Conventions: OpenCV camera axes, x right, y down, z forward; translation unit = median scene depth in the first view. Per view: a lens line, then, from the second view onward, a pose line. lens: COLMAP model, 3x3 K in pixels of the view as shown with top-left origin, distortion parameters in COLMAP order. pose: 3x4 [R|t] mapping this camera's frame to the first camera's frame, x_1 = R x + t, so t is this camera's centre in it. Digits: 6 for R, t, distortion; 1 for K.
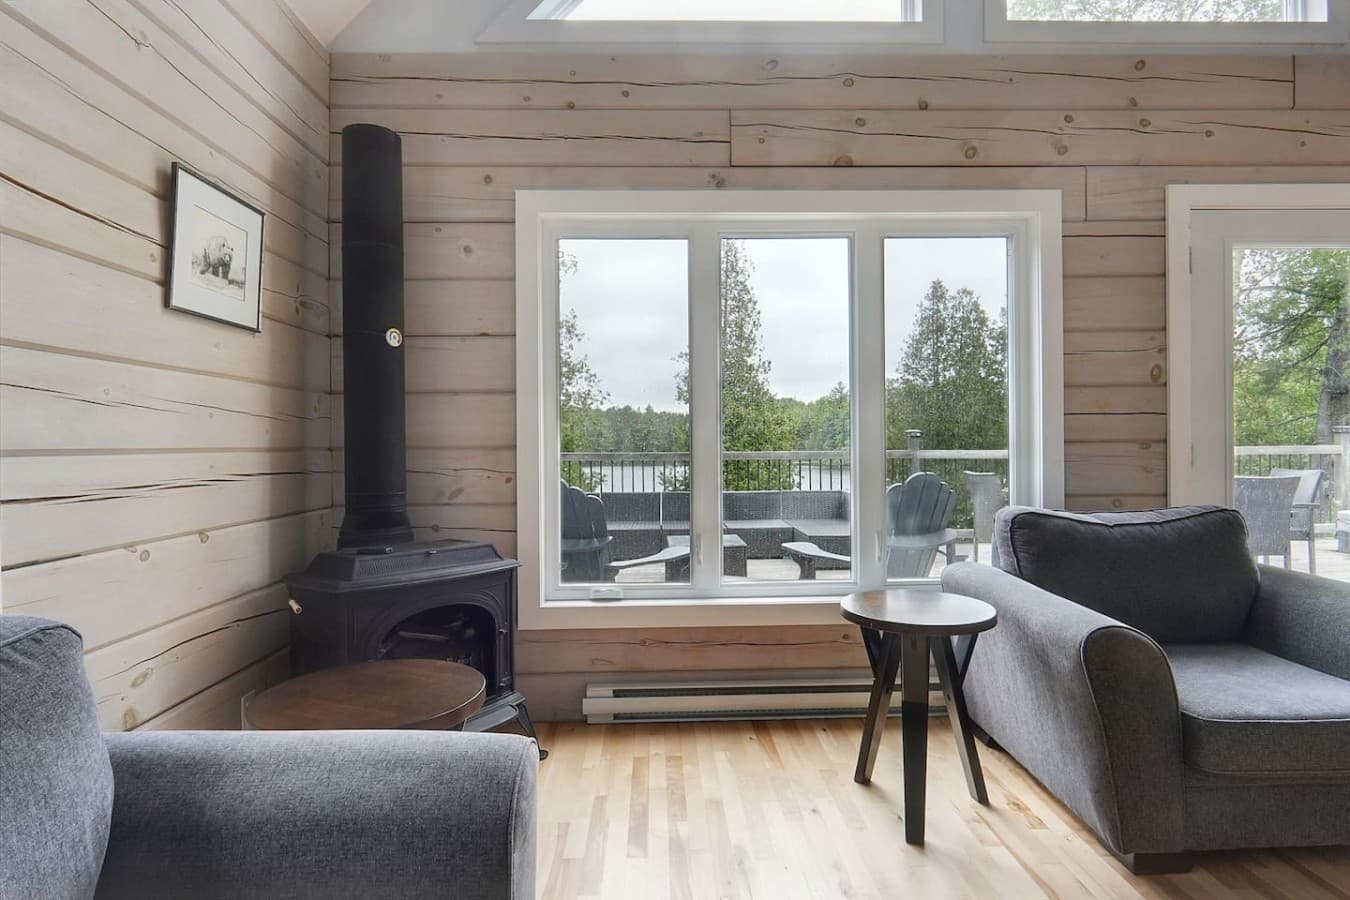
lens RADIAL K [[711.7, 0, 675.5], [0, 711.7, 444.9], [0, 0, 1]] dist [-0.001700, -0.001139]
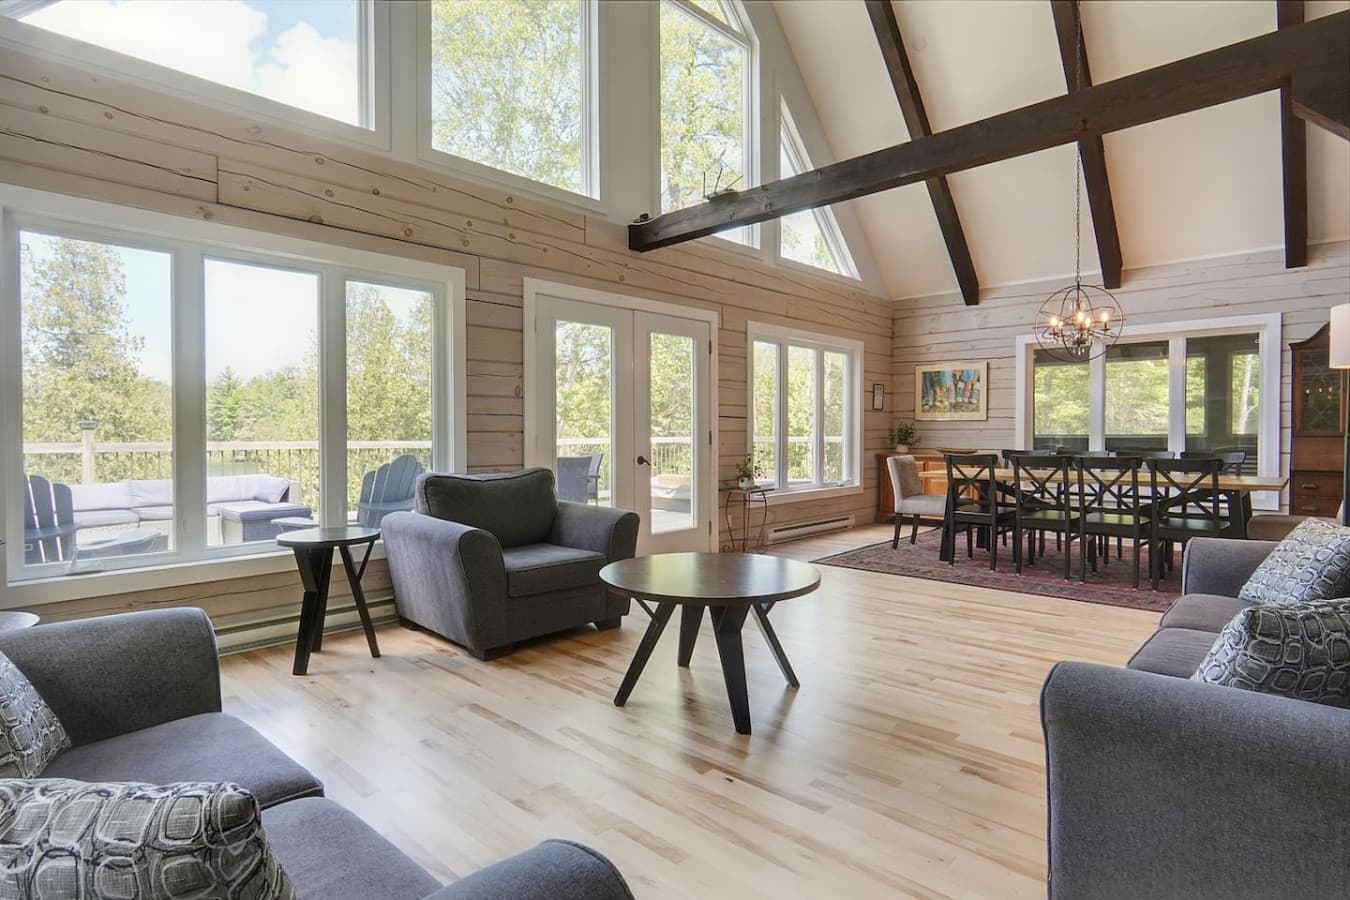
lens RADIAL K [[711.7, 0, 675.5], [0, 711.7, 444.9], [0, 0, 1]] dist [-0.001700, -0.001139]
pose [[0.699671, -0.004481, 0.714451, -0.243170], [-0.003589, 0.999946, 0.009786, 0.007053], [-0.714456, -0.009411, 0.699617, -0.410690]]
